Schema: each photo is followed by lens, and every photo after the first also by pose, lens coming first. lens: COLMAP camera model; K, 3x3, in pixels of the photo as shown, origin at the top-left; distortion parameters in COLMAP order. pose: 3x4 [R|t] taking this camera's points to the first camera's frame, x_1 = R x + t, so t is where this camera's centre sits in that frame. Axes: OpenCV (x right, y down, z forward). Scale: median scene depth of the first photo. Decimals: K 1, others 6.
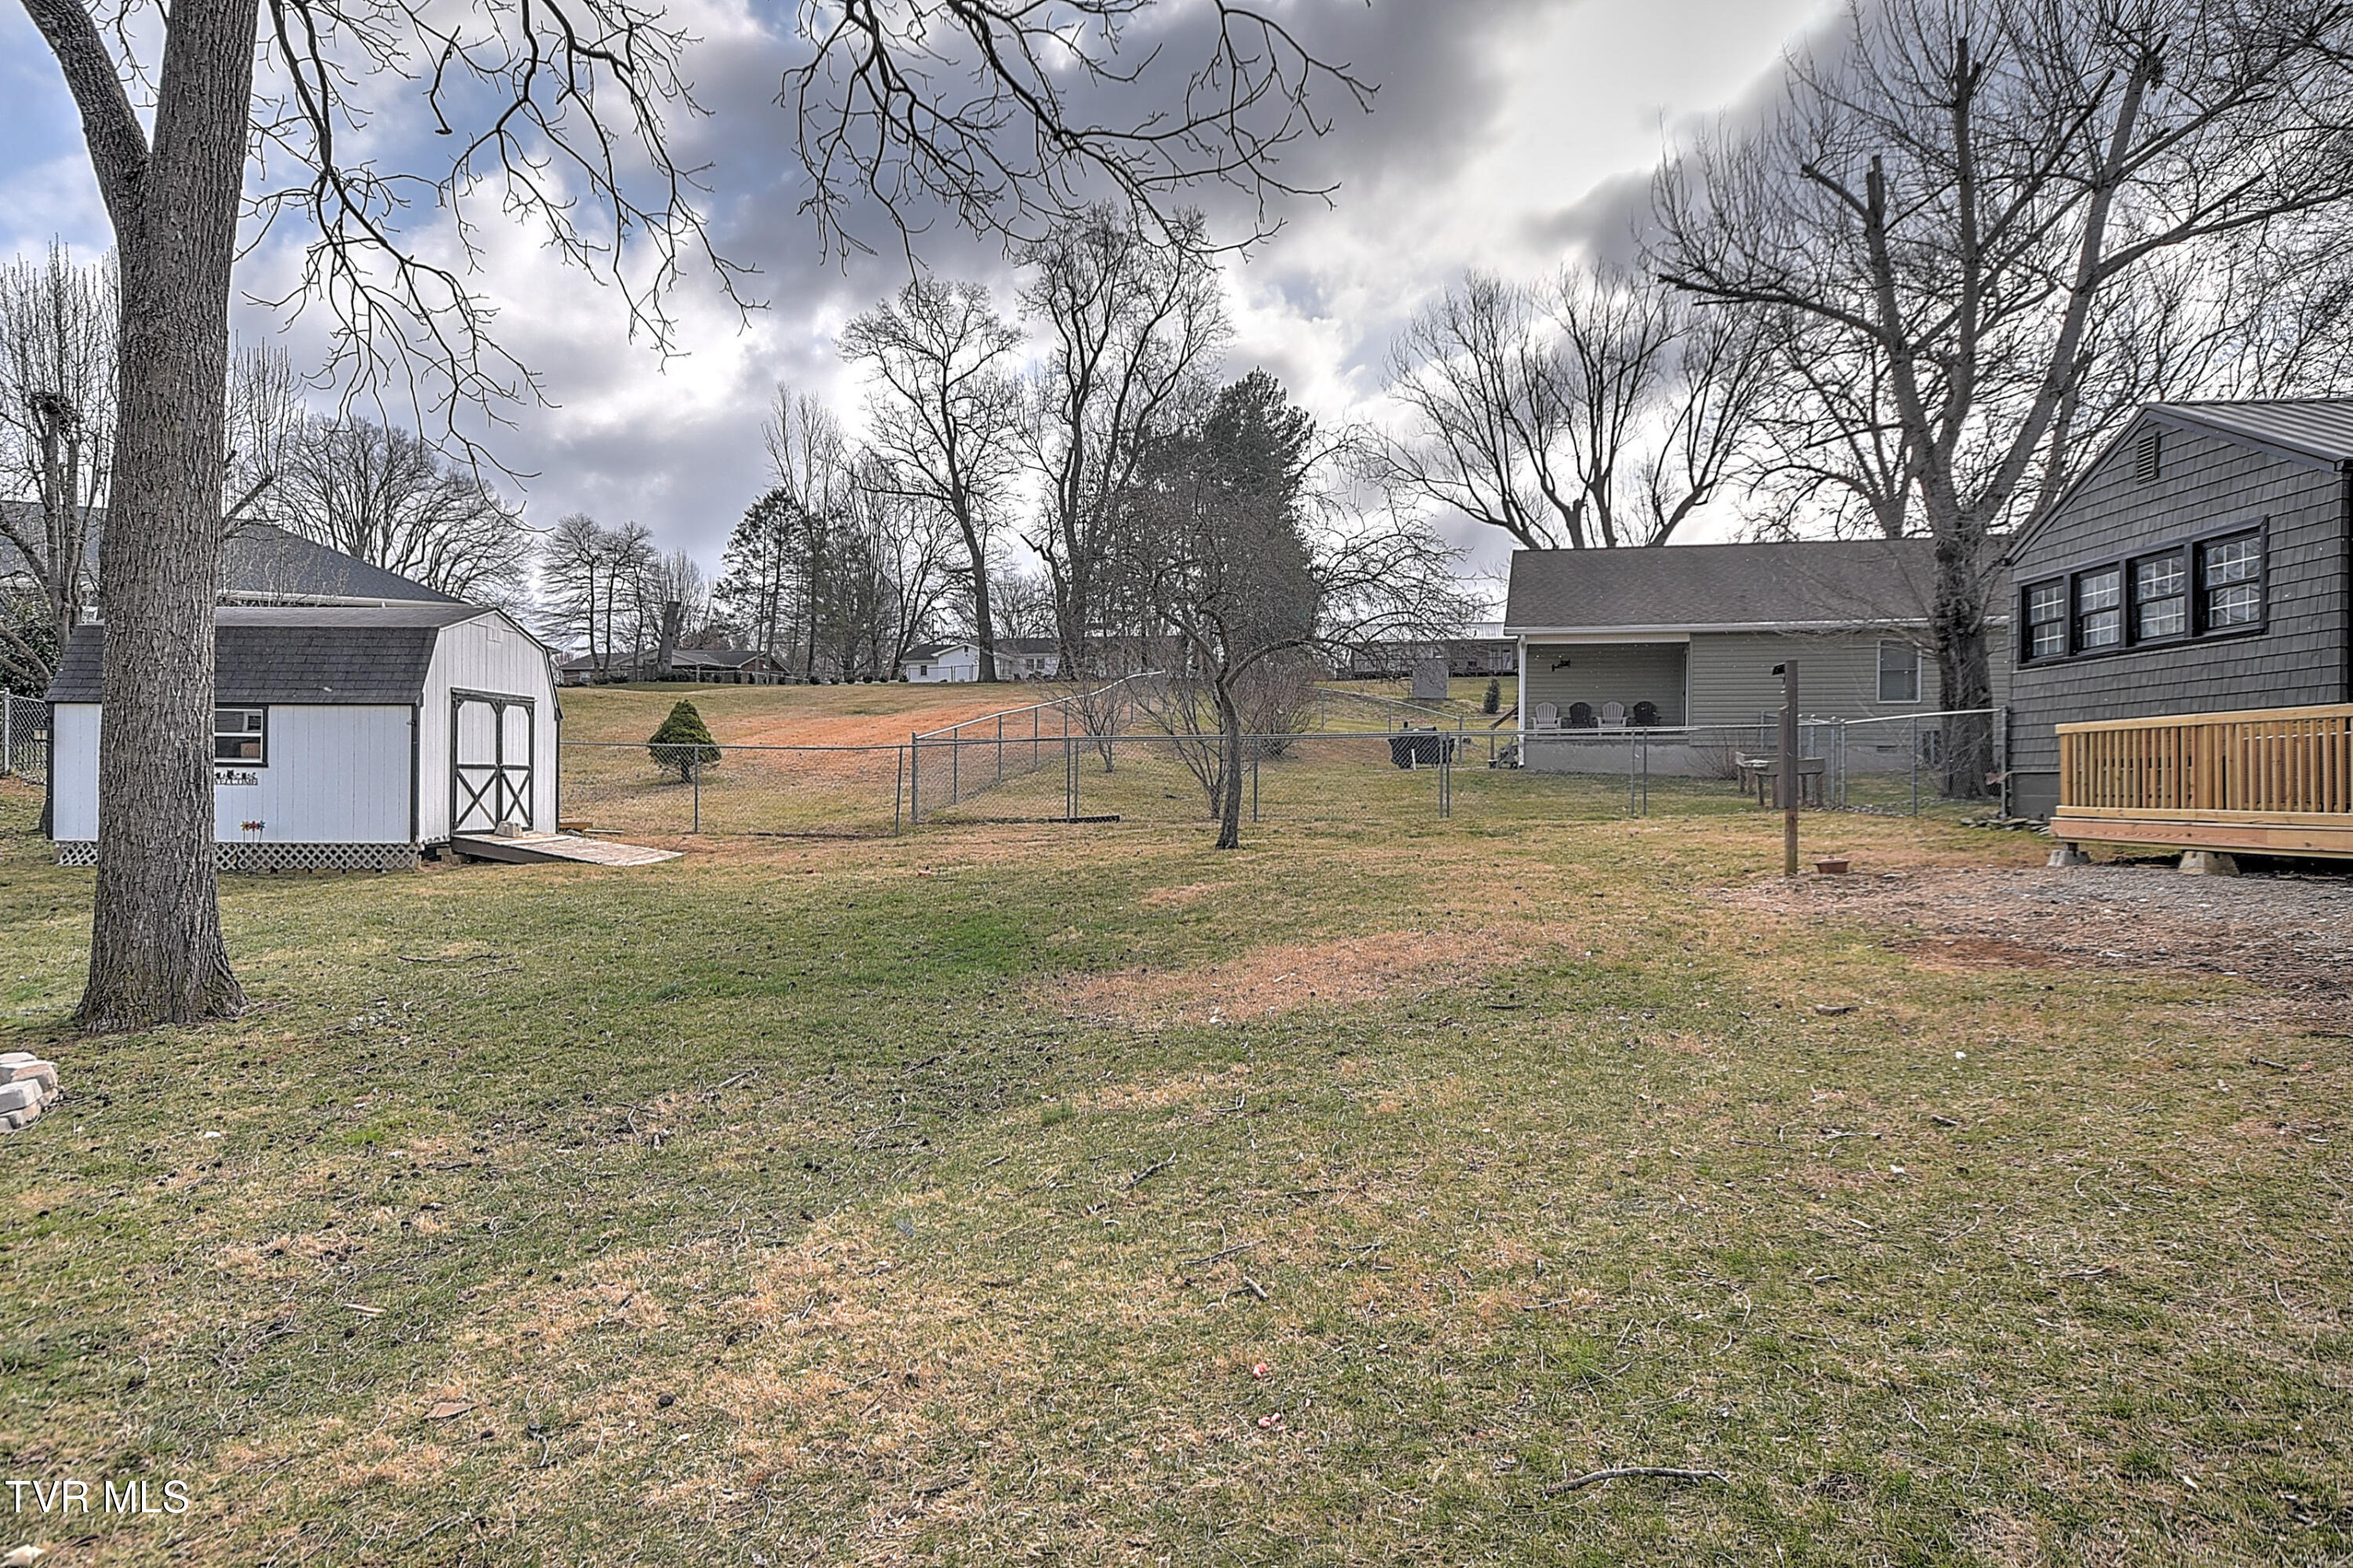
lens RADIAL K [[1425.0, 0, 1187.7], [0, 1425.0, 790.9], [0, 0, 1]] dist [0.019213, 0.019083]
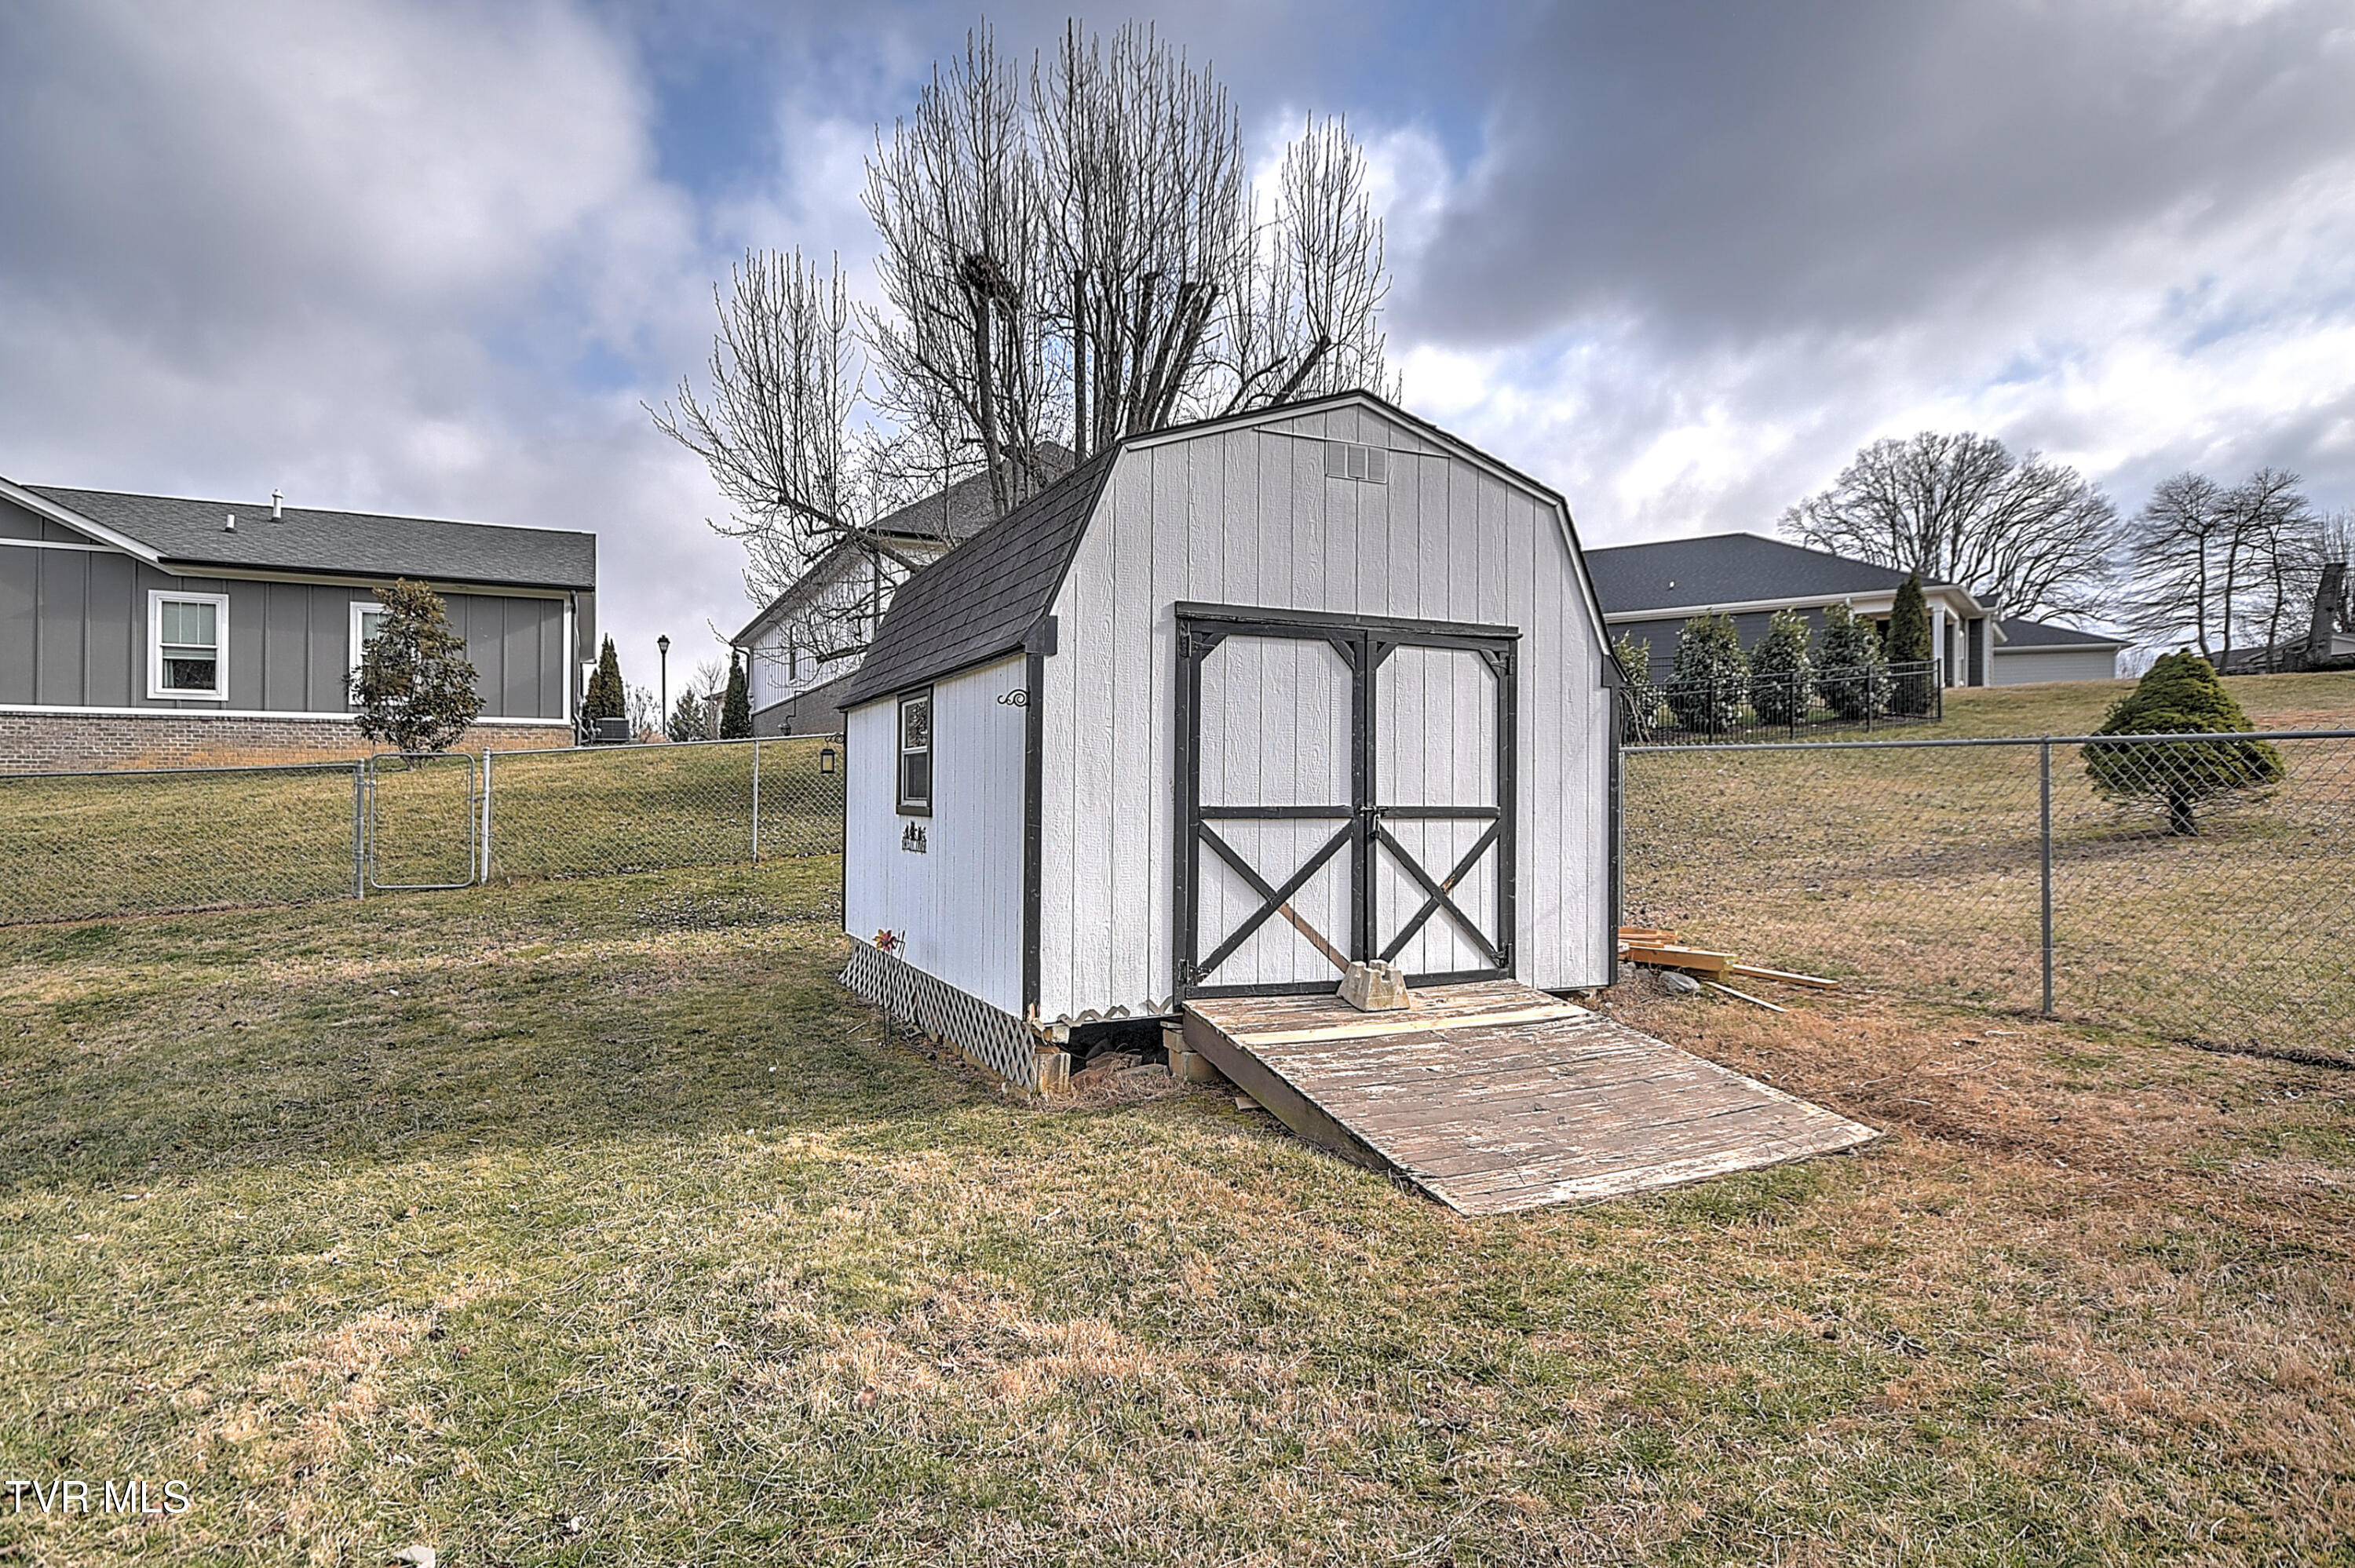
lens RADIAL K [[1305.1, 0, 1185.0], [0, 1305.1, 786.1], [0, 0, 1]] dist [0.024886, 0.004150]
pose [[0.473765, -0.014613, -0.880530, -0.195426], [-0.005507, 0.999794, -0.019556, -0.016139], [0.880634, 0.014114, 0.473587, 0.768333]]
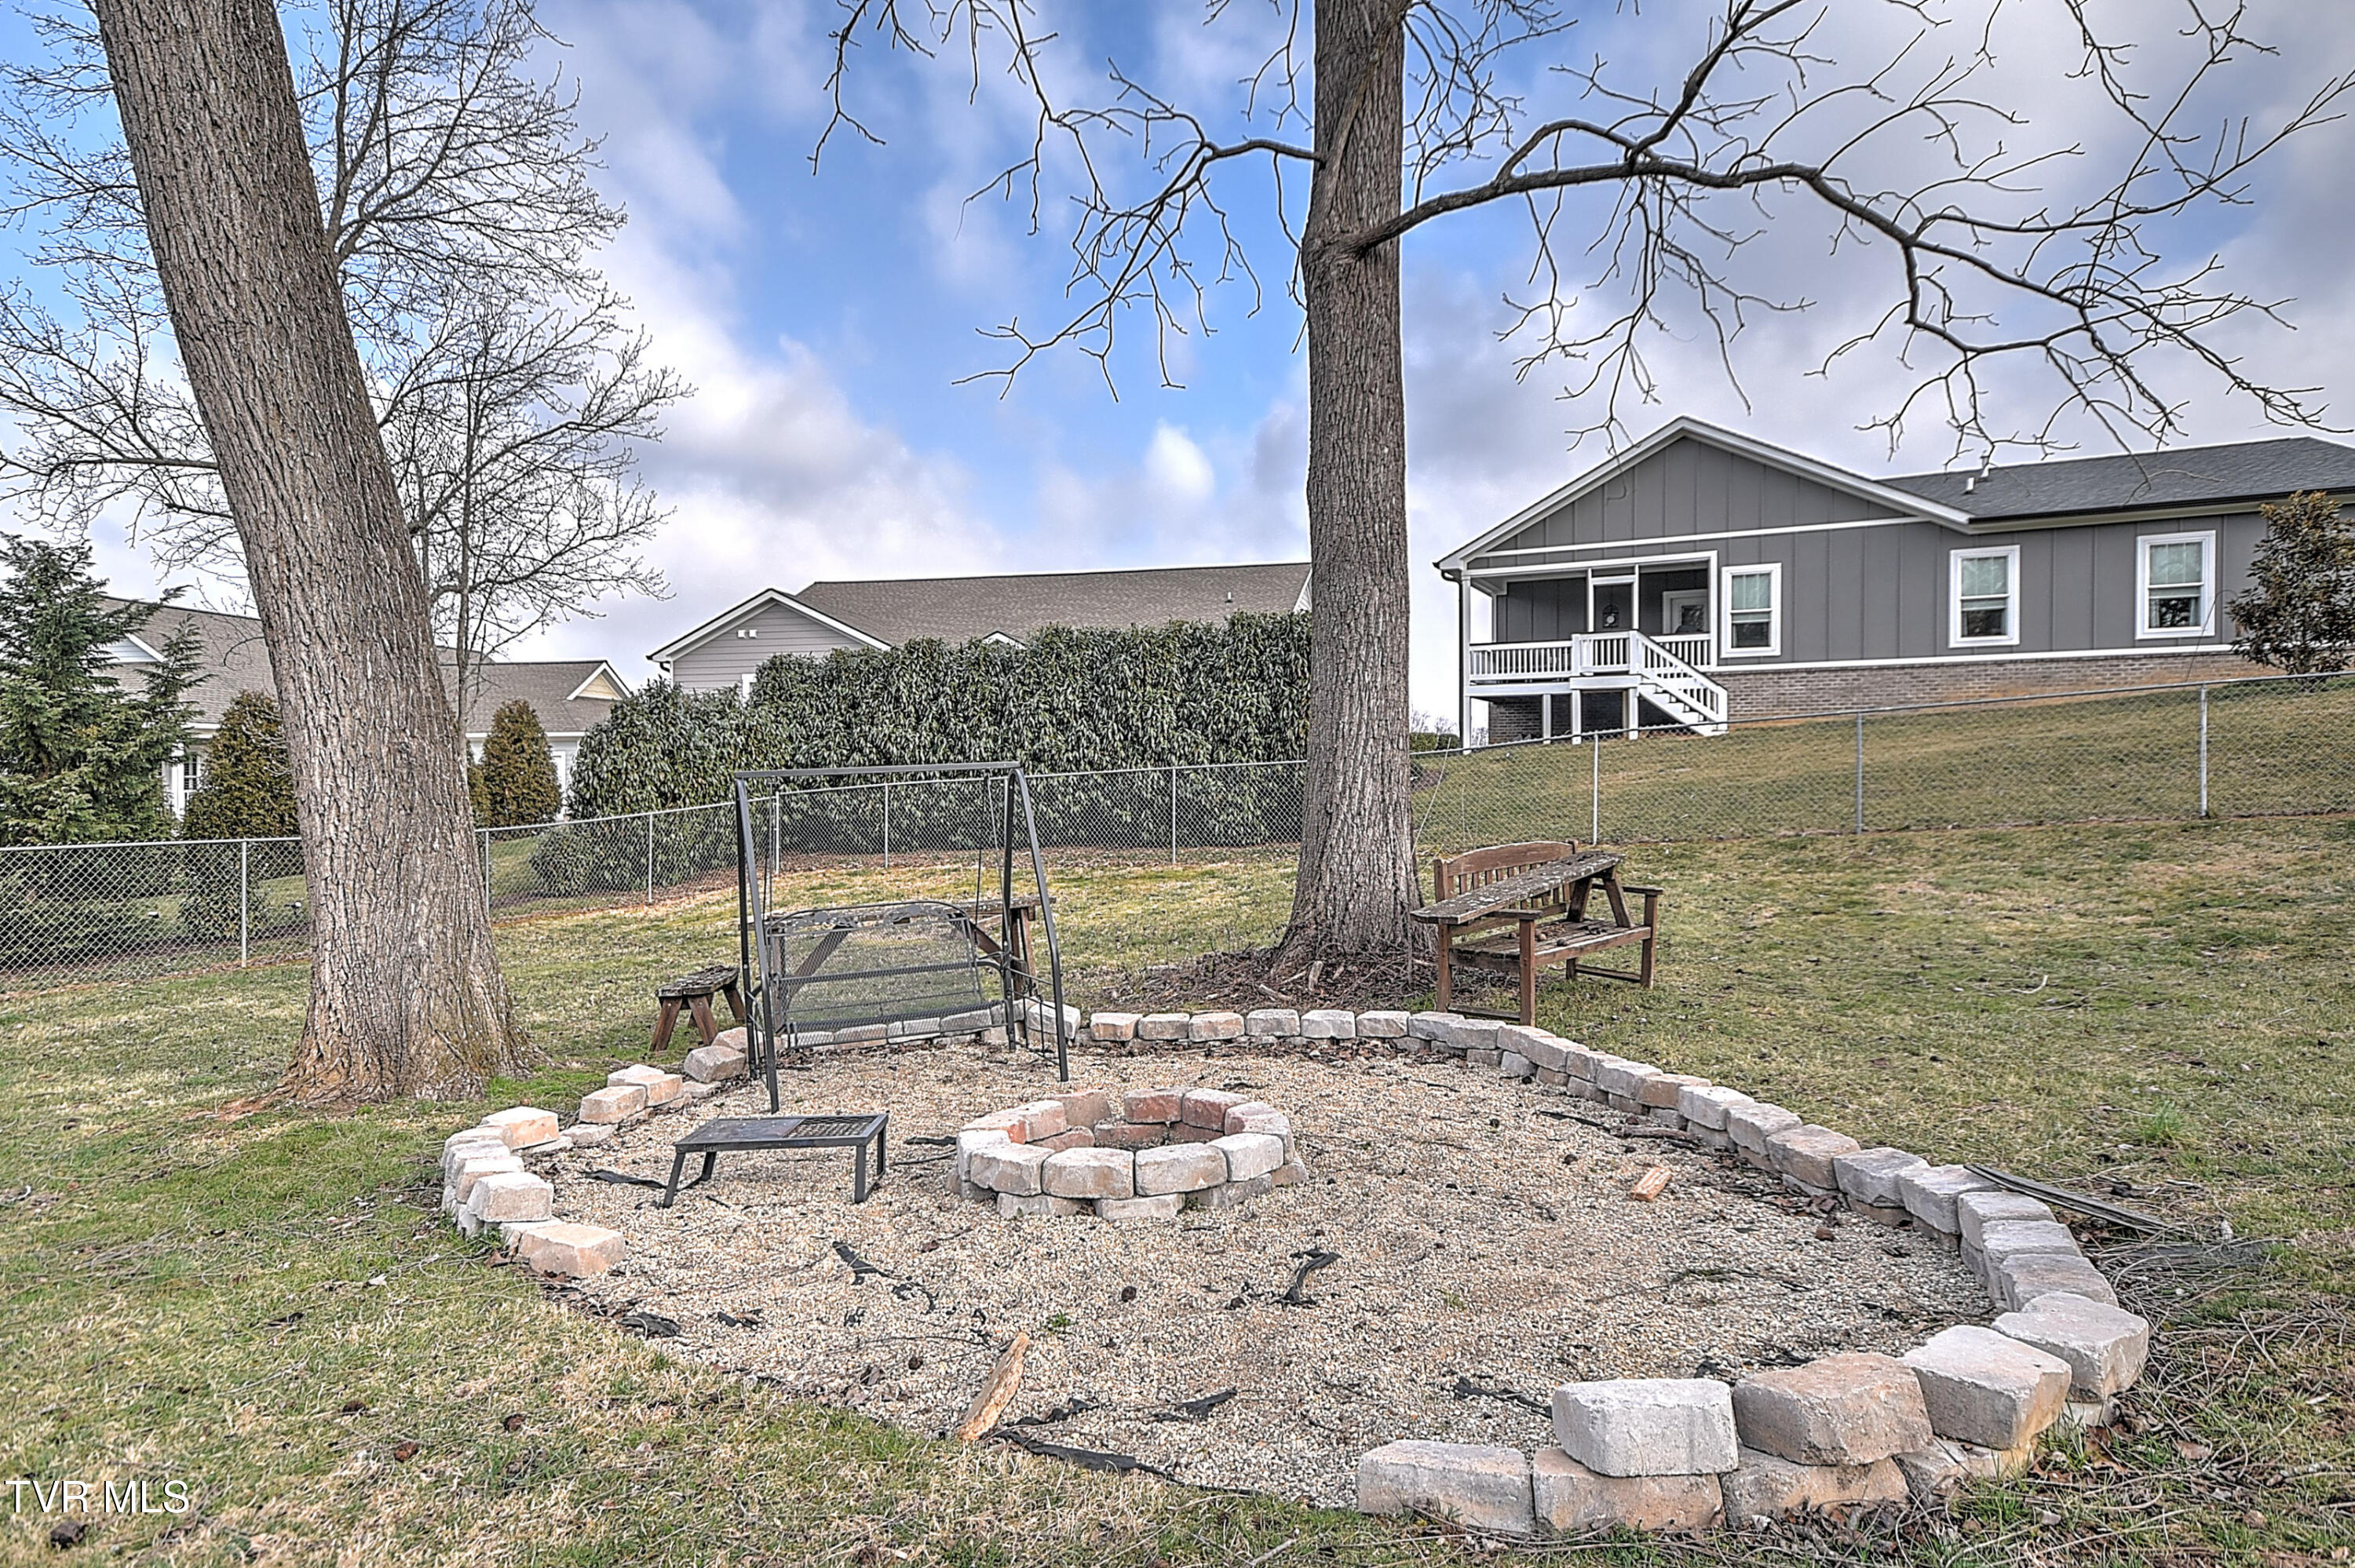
lens RADIAL K [[1305.1, 0, 1187.9], [0, 1305.1, 790.4], [0, 0, 1]] dist [0.024886, 0.004150]
pose [[-0.368558, 0.001706, -0.929603, -0.170516], [-0.003240, 0.999990, 0.003120, 0.023625], [0.929599, 0.004162, -0.368548, 0.345648]]
